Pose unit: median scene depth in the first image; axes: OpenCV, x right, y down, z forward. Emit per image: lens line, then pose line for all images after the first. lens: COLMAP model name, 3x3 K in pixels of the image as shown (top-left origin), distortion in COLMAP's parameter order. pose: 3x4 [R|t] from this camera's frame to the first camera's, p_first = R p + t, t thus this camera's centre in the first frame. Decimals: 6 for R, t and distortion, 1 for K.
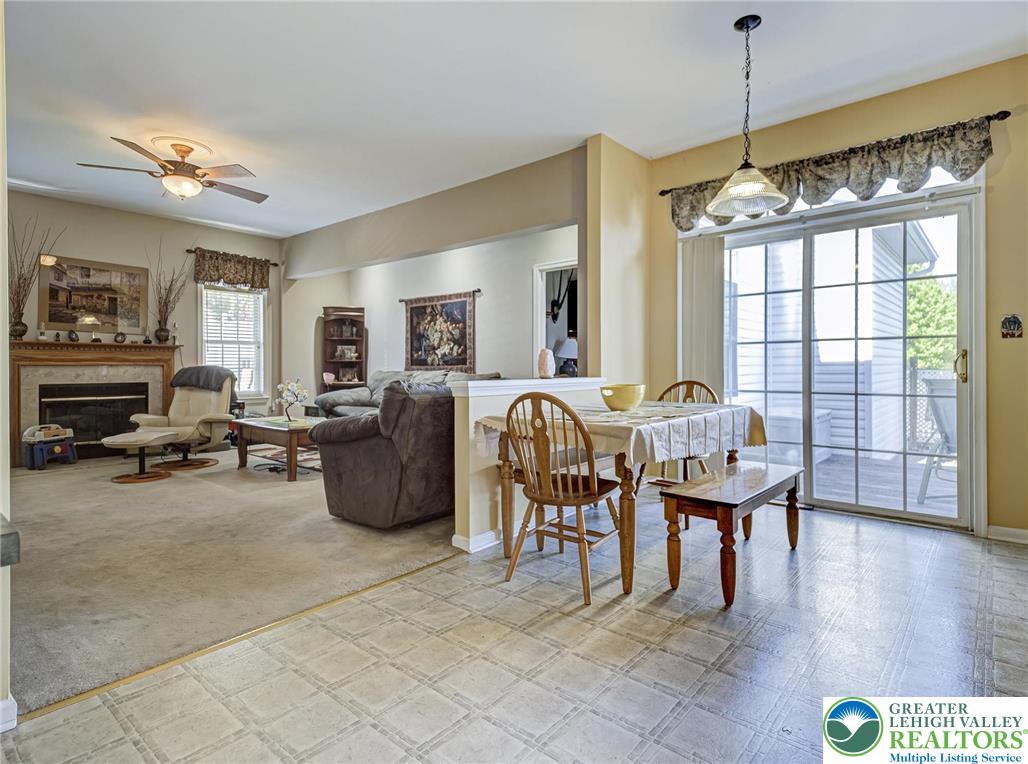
lens RADIAL K [[531.9, 0, 517.2], [0, 531.9, 378.8], [0, 0, 1]] dist [0.027388, -0.011819]
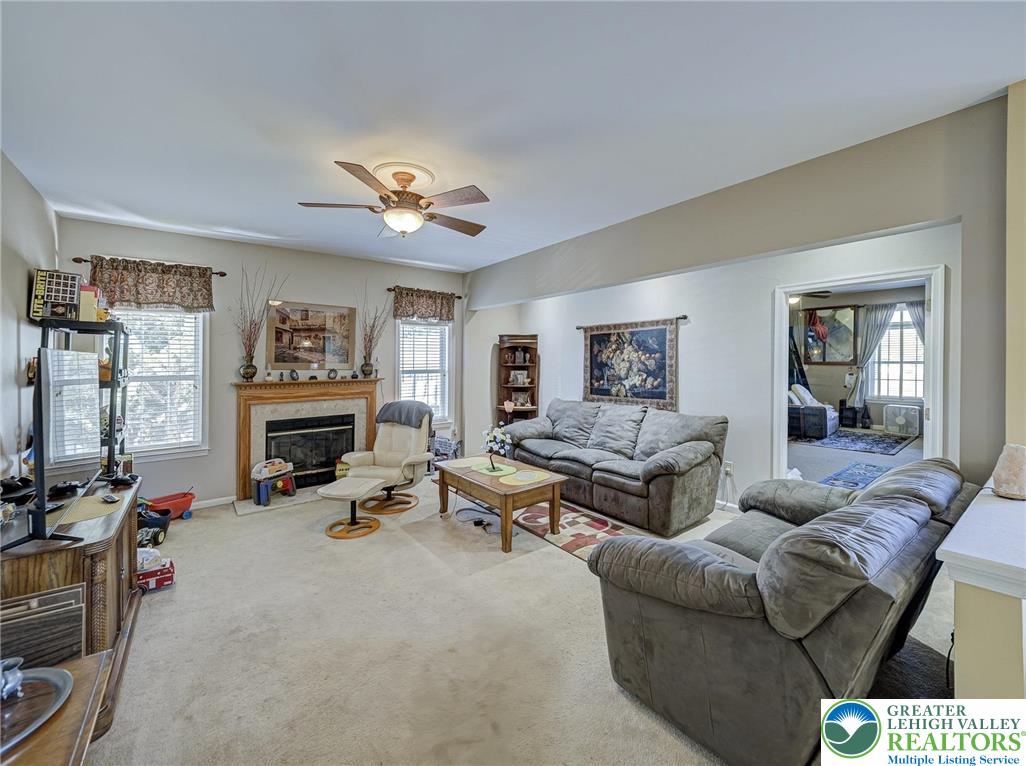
lens RADIAL K [[418.1, 0, 506.1], [0, 418.1, 362.5], [0, 0, 1]] dist [0.021848, -0.005988]
pose [[0.975132, -0.005236, -0.221565, -0.210806], [0.000180, 0.999739, -0.022833, -0.076543], [0.221627, 0.022225, 0.974878, 0.257164]]
